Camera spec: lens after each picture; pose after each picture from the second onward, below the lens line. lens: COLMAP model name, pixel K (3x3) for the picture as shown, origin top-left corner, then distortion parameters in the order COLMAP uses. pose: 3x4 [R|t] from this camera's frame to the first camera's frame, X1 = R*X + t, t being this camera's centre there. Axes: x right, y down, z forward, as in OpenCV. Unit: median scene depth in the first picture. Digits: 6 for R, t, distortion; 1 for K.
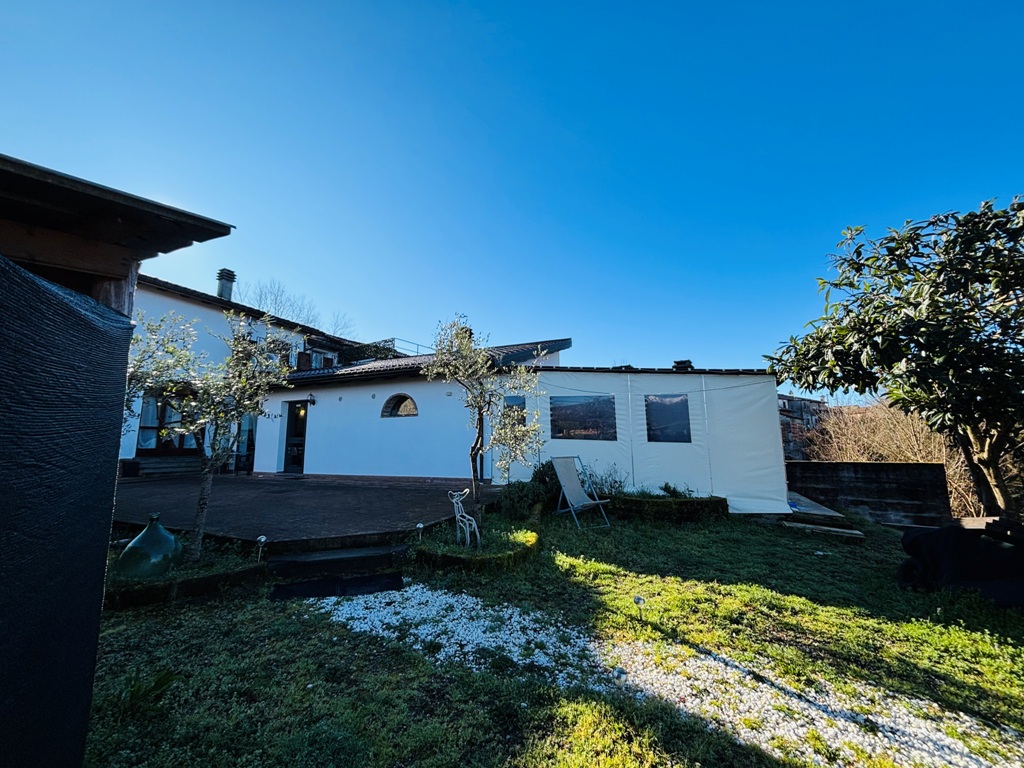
lens RADIAL K [[411.0, 0, 507.8], [0, 411.0, 377.6], [0, 0, 1]] dist [0.001053, -0.000162]
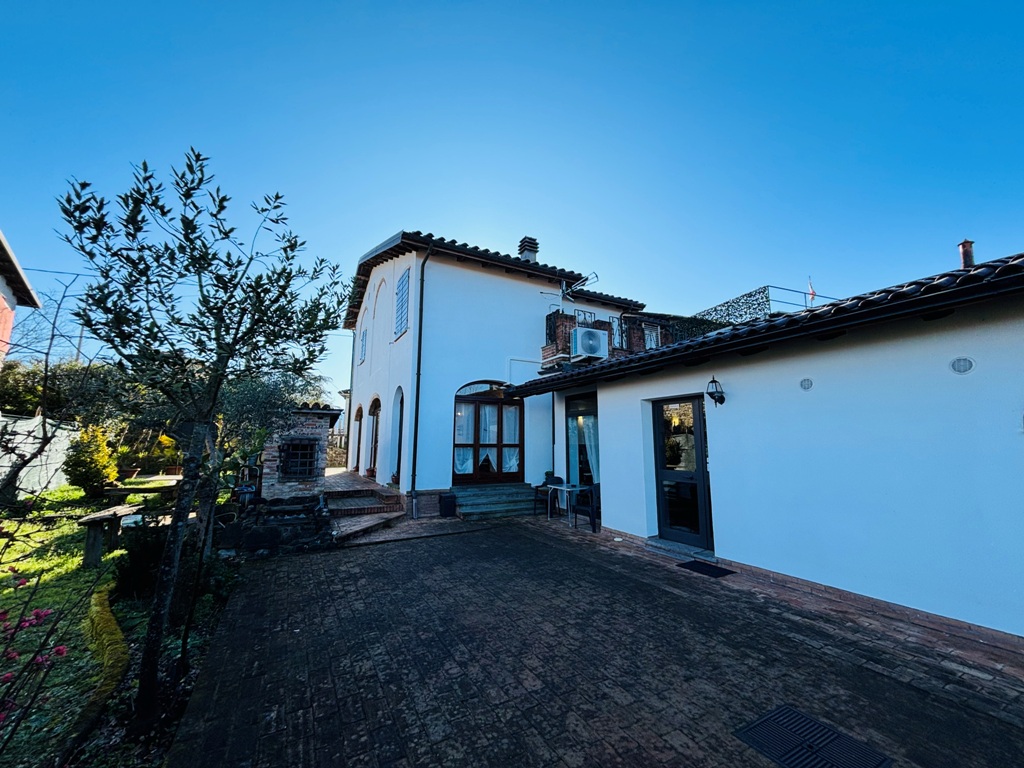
lens RADIAL K [[411.0, 0, 513.4], [0, 411.0, 381.8], [0, 0, 1]] dist [0.001053, -0.000162]
pose [[0.807791, -0.083751, -0.583490, -0.366058], [0.090318, 0.995752, -0.017887, 0.028178], [0.582509, -0.038250, 0.811924, 0.467115]]
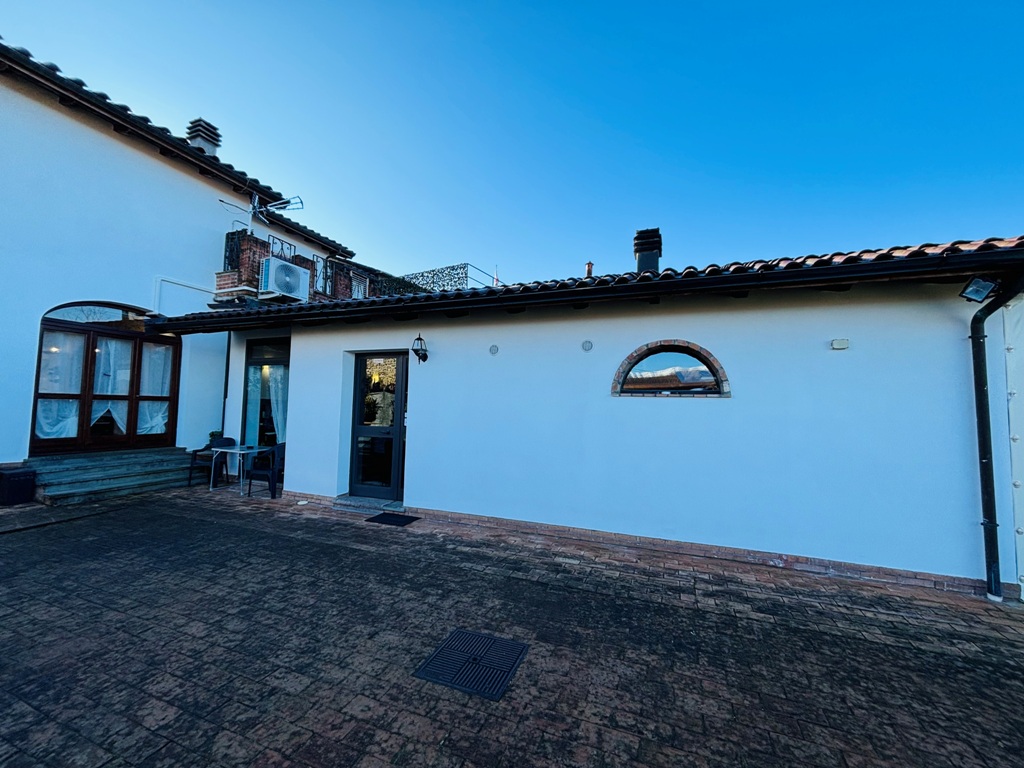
lens RADIAL K [[411.0, 0, 511.5], [0, 411.0, 381.3], [0, 0, 1]] dist [0.001053, -0.000162]
pose [[0.997080, 0.027871, 0.071097, -0.379816], [-0.034898, 0.994416, 0.099592, 0.036842], [-0.067924, -0.101783, 0.992485, 0.492455]]
